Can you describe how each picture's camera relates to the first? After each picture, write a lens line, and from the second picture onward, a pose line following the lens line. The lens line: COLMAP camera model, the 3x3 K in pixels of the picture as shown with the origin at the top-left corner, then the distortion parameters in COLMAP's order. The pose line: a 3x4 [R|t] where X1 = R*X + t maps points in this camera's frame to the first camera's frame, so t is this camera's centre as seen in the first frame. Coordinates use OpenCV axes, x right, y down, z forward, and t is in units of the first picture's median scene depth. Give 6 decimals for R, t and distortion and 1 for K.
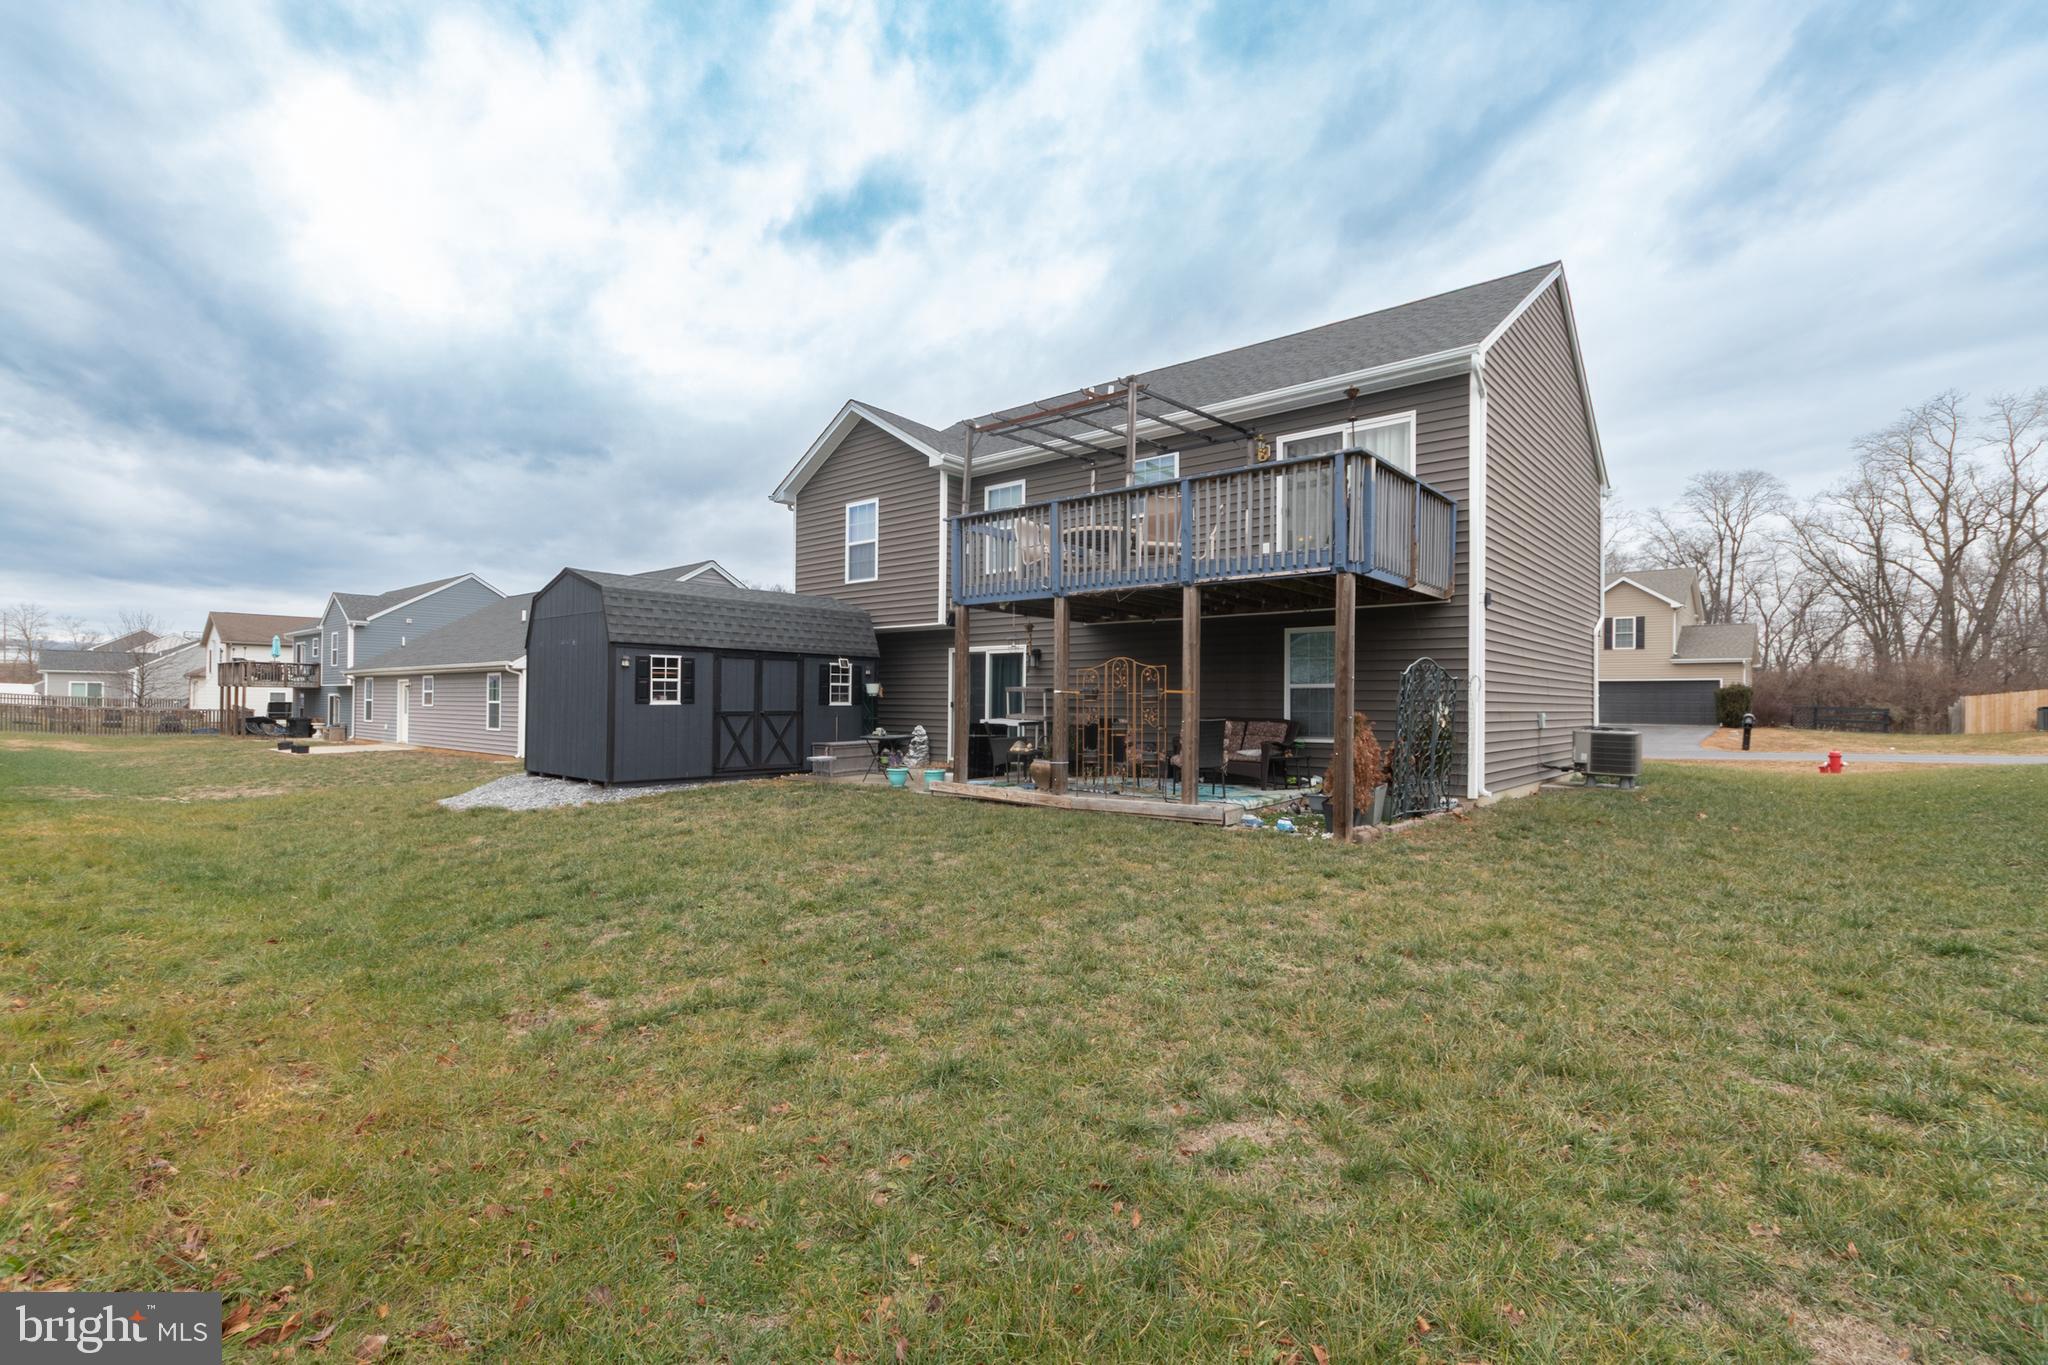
lens RADIAL K [[925.2, 0, 1027.5], [0, 925.2, 692.3], [0, 0, 1]] dist [-0.002867, 0.000905]
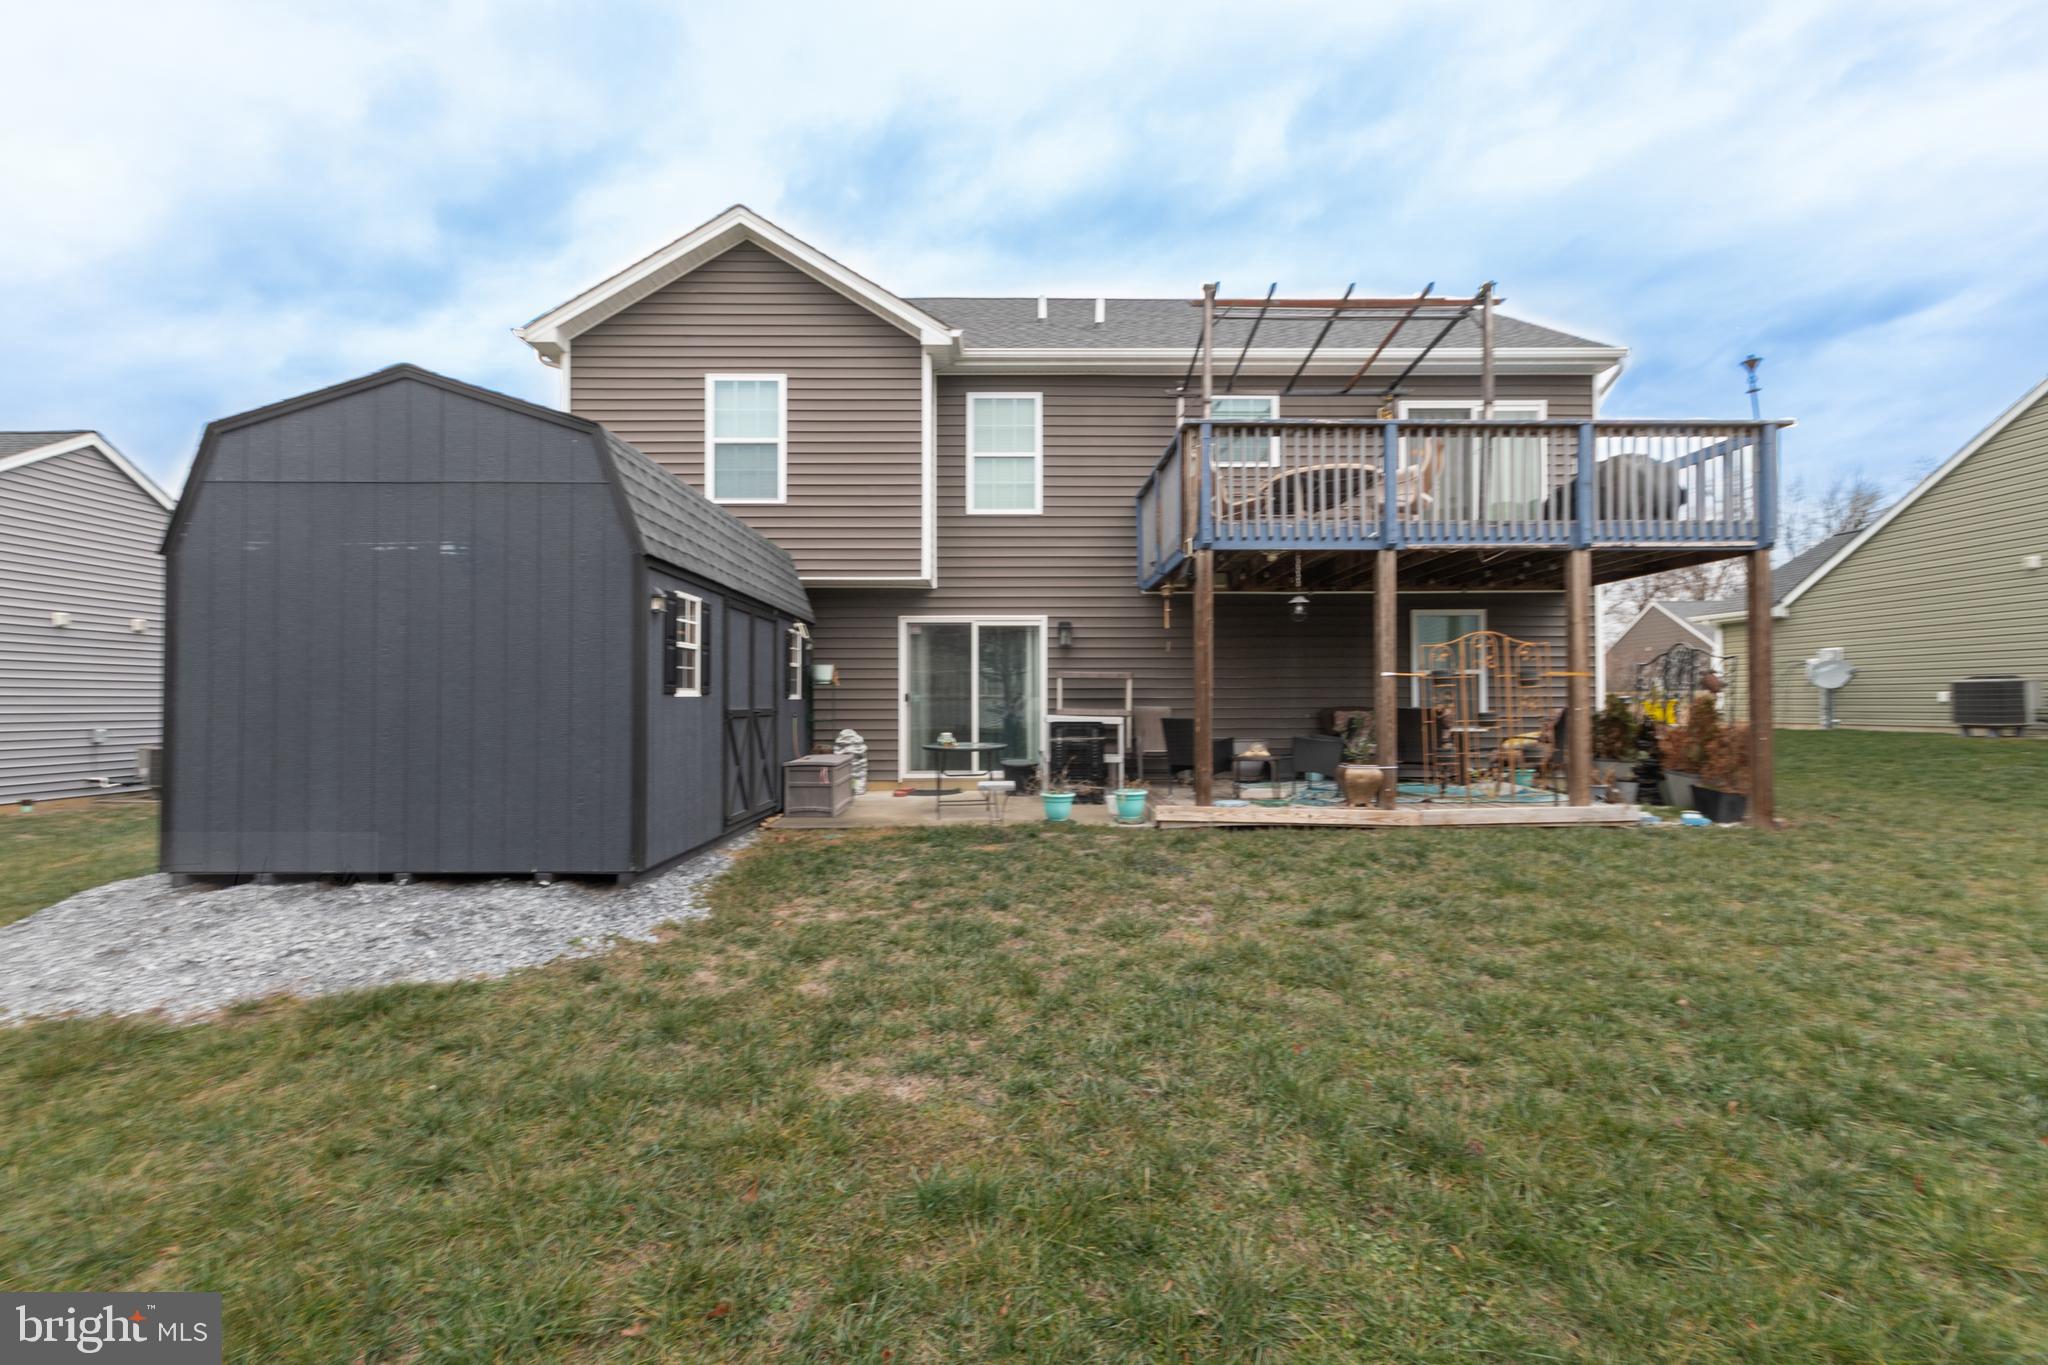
lens RADIAL K [[925.2, 0, 1022.5], [0, 925.2, 688.0], [0, 0, 1]] dist [-0.002867, 0.000905]
pose [[0.753093, 0.000112, 0.657914, -0.580031], [0.001981, 0.999995, -0.002438, 0.009830], [-0.657911, 0.003140, 0.753089, 0.523870]]
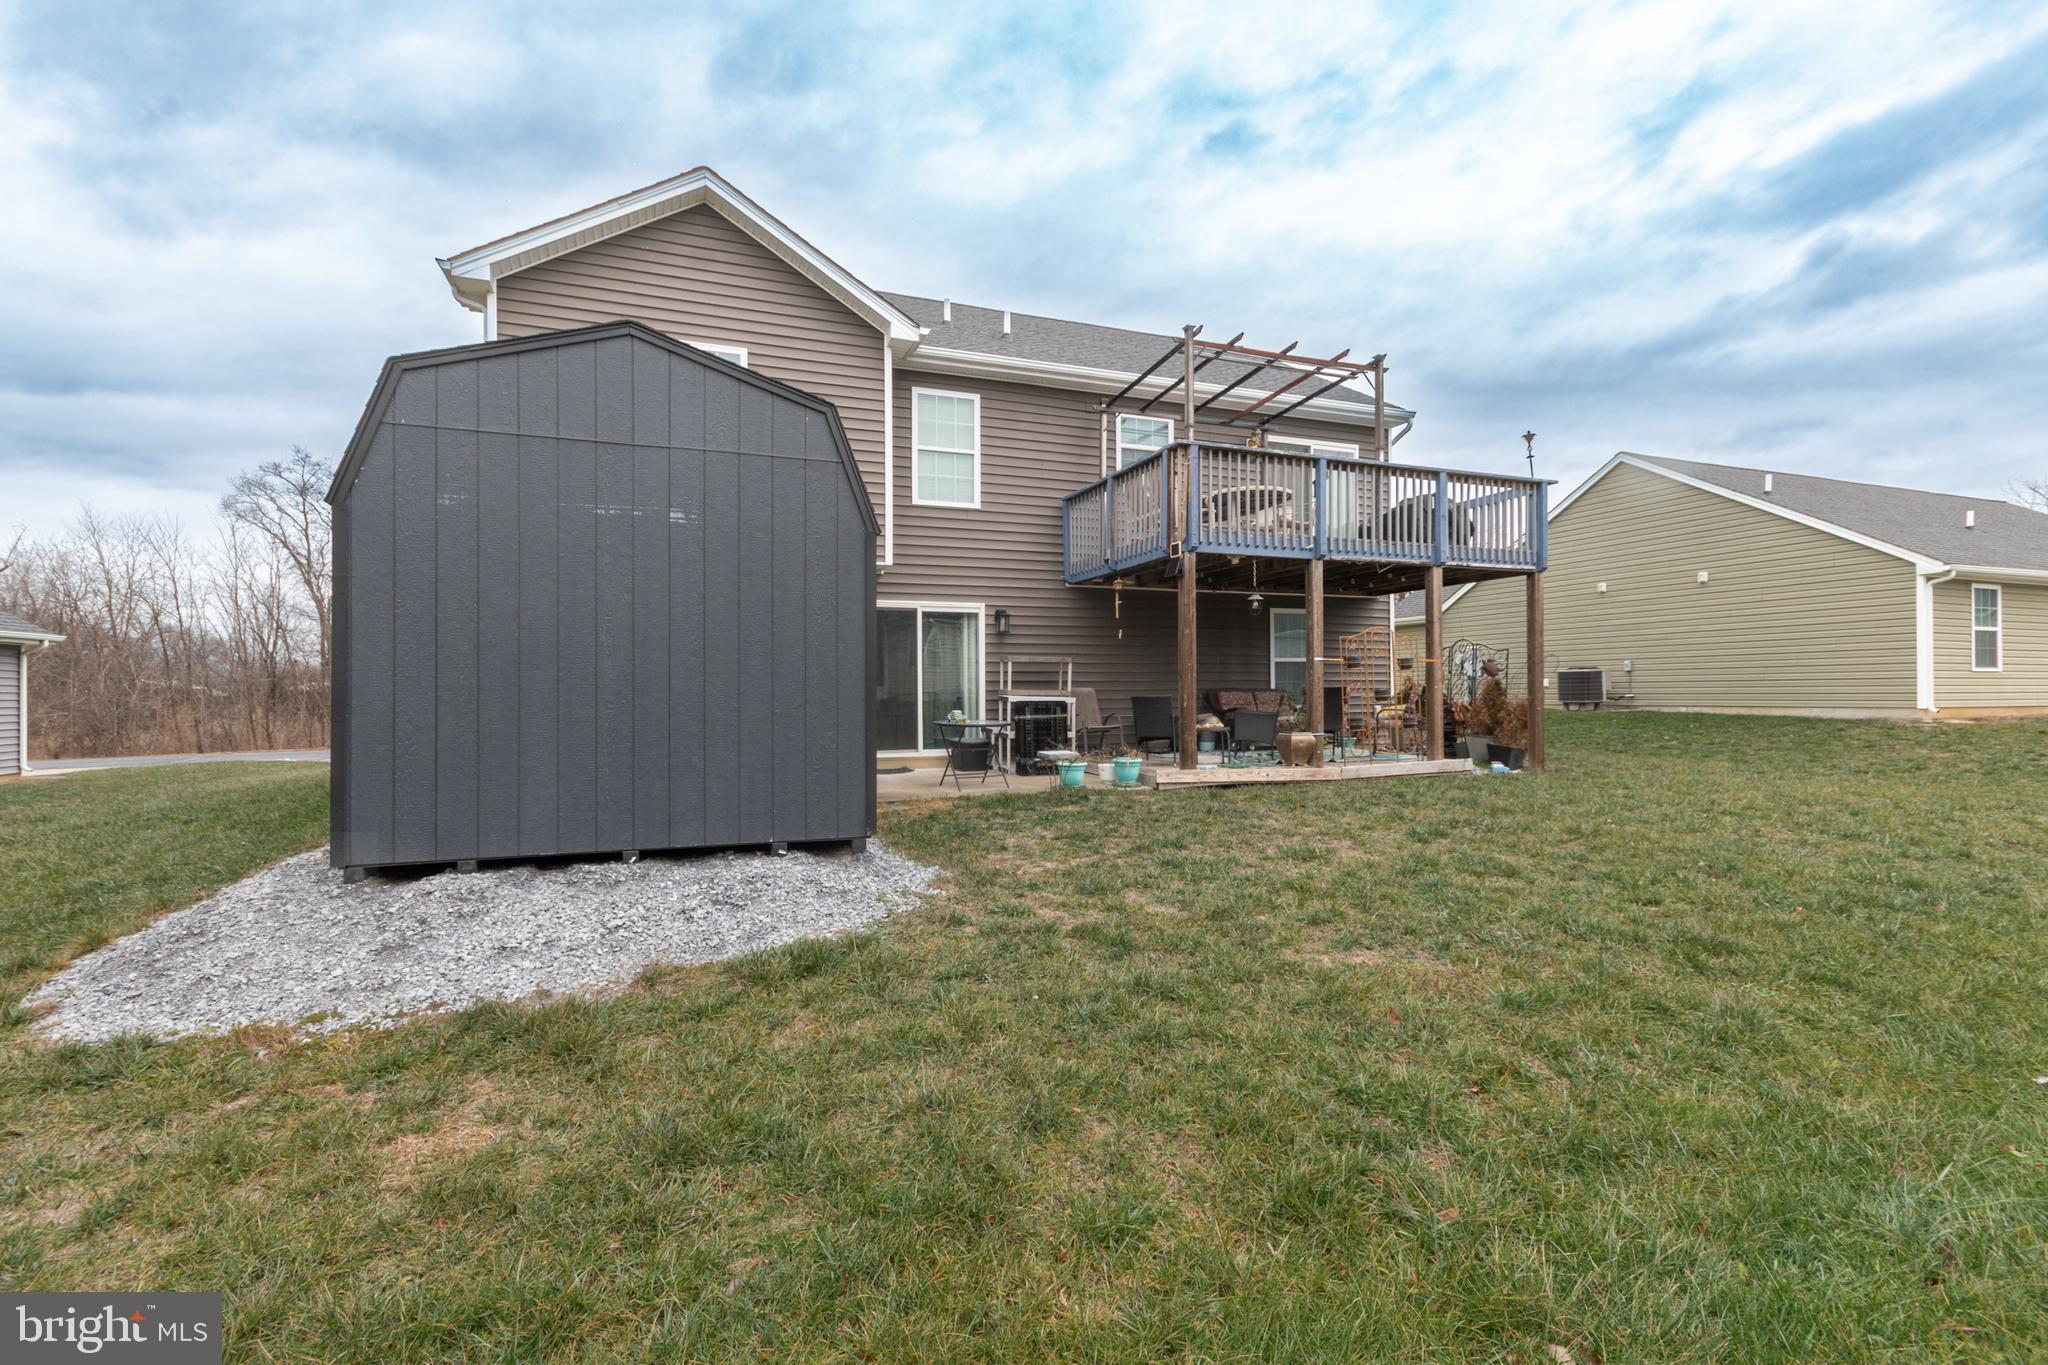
lens RADIAL K [[925.2, 0, 1020.5], [0, 925.2, 684.6], [0, 0, 1]] dist [-0.002867, 0.000905]
pose [[0.475065, -0.003347, 0.879944, -0.791932], [0.000191, 0.999993, 0.003701, 0.018118], [-0.879951, -0.001590, 0.475063, 0.684956]]
